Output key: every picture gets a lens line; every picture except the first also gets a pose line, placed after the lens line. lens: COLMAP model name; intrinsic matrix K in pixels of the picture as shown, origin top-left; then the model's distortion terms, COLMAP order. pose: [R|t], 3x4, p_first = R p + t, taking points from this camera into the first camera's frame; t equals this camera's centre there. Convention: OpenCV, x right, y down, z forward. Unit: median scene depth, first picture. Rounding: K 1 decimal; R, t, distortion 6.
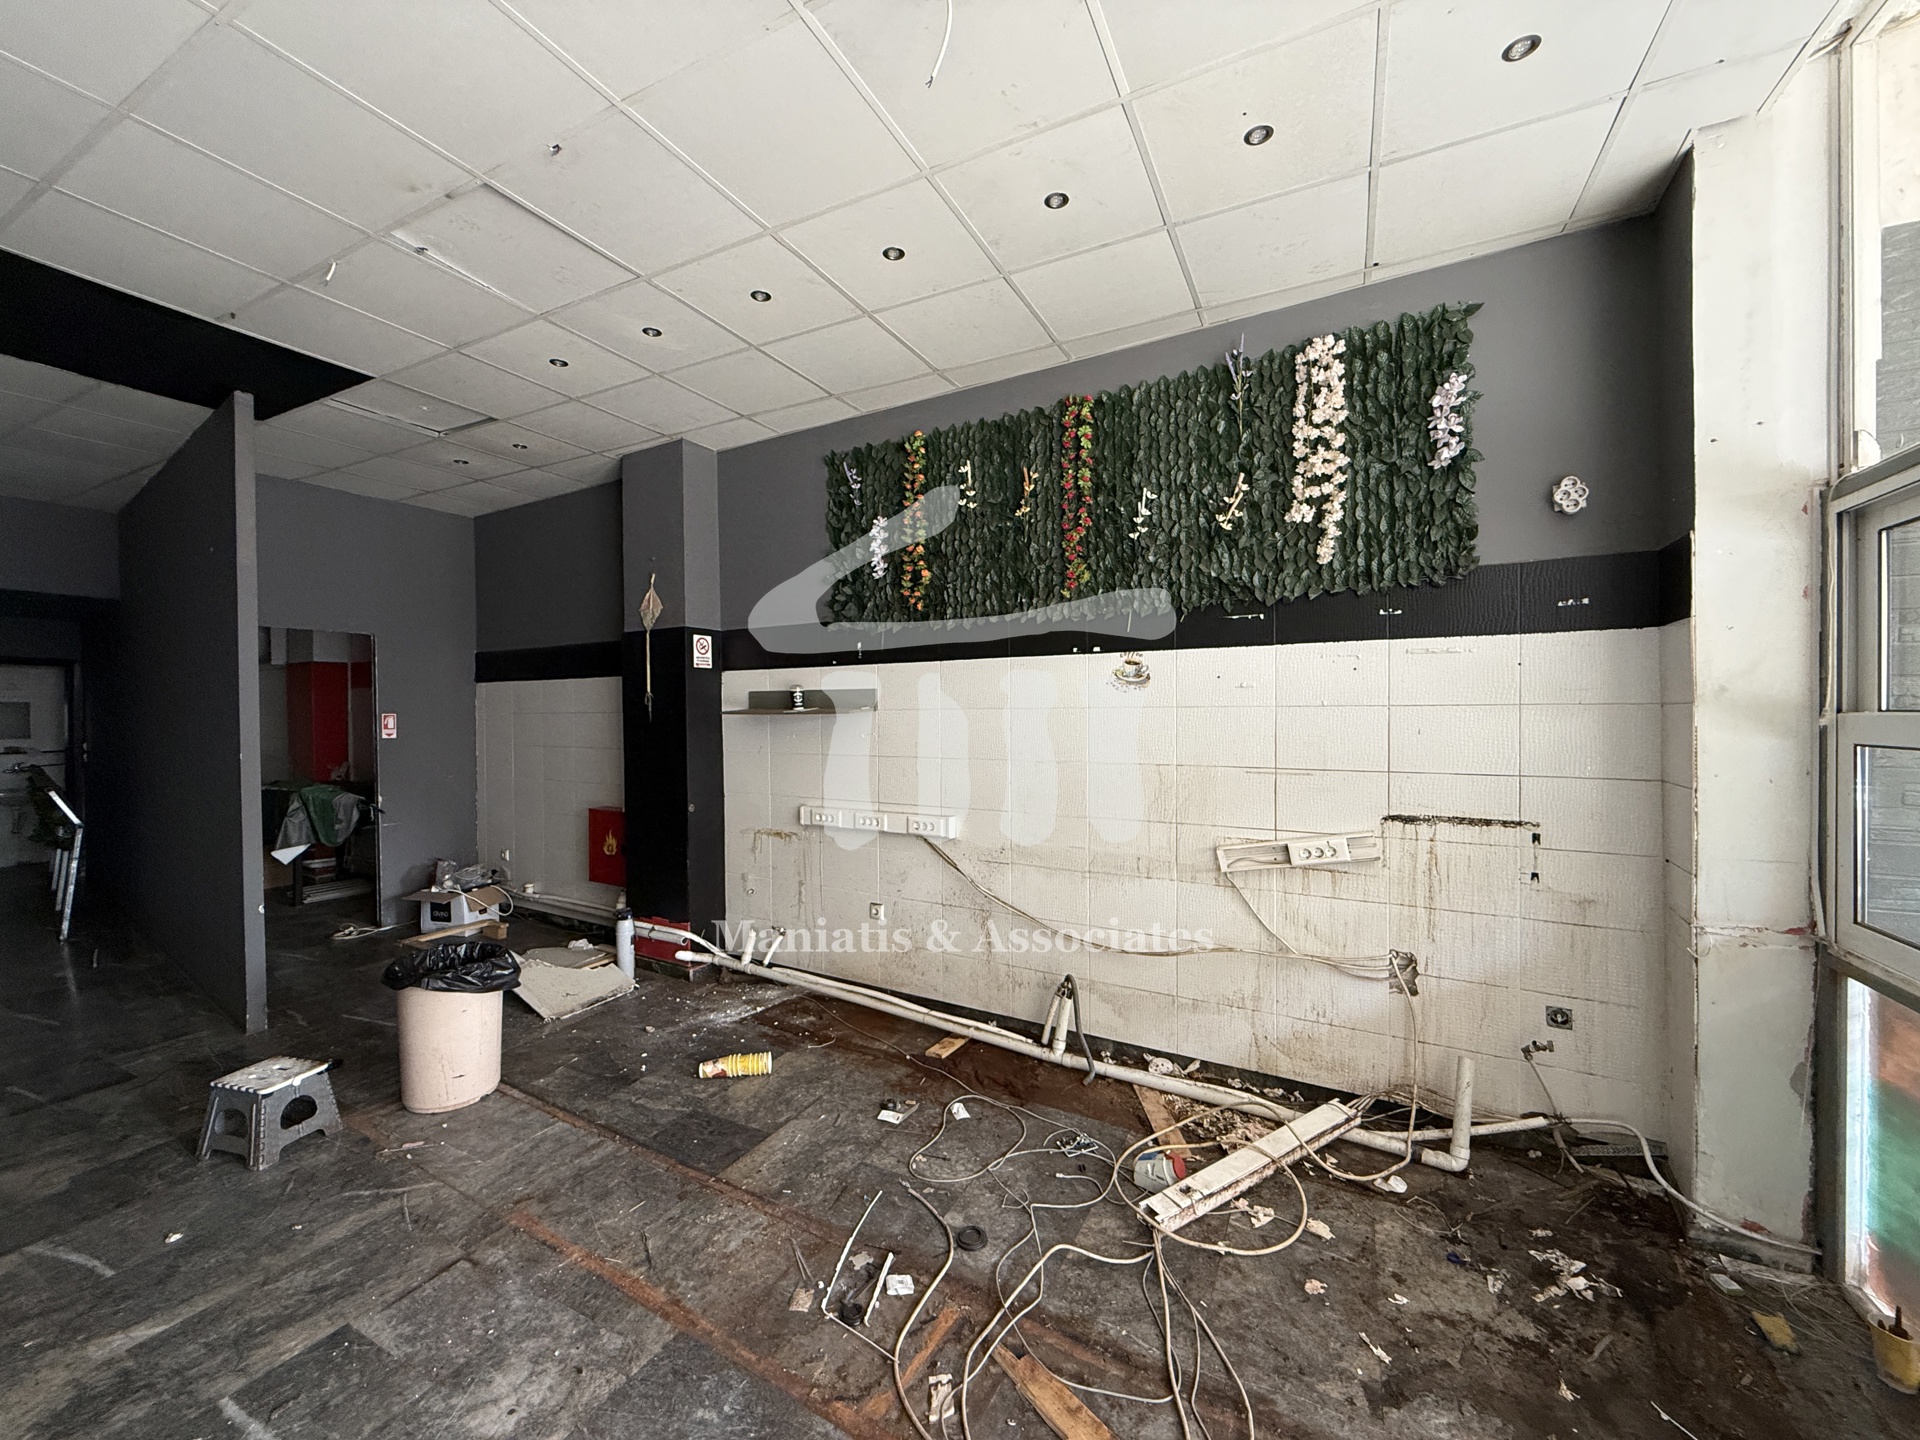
lens RADIAL K [[761.7, 0, 955.5], [0, 761.7, 720.2], [0, 0, 1]] dist [-0.000824, -0.000284]
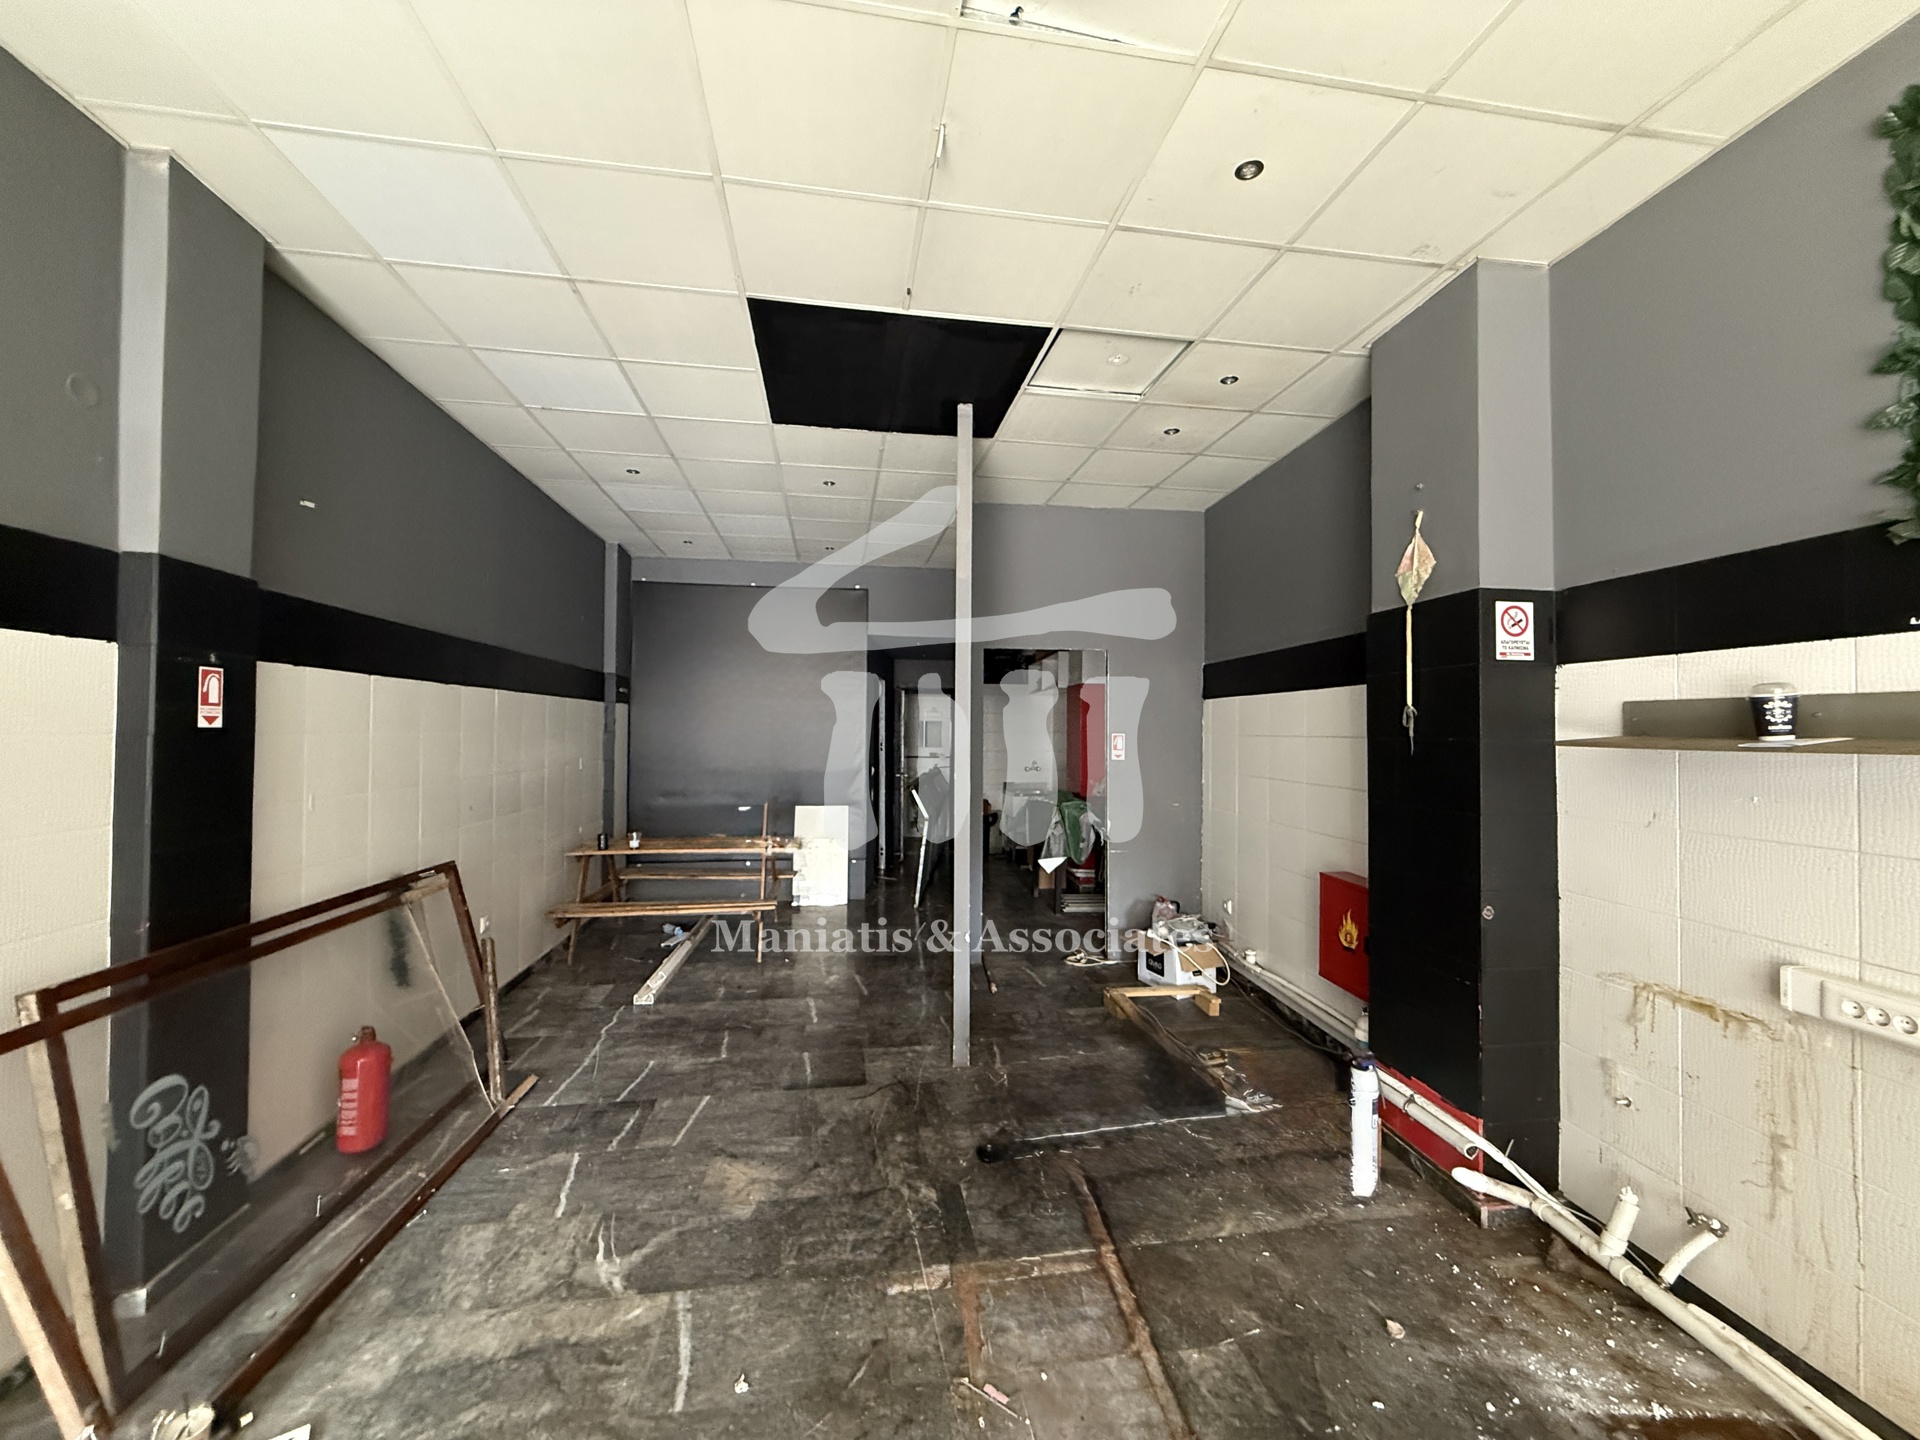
lens RADIAL K [[761.7, 0, 955.5], [0, 761.7, 720.2], [0, 0, 1]] dist [-0.000824, -0.000284]
pose [[0.588361, 0.000202, -0.808598, -0.124405], [-0.022419, 0.999620, -0.016063, -0.007219], [0.808288, 0.027579, 0.588142, 0.349257]]
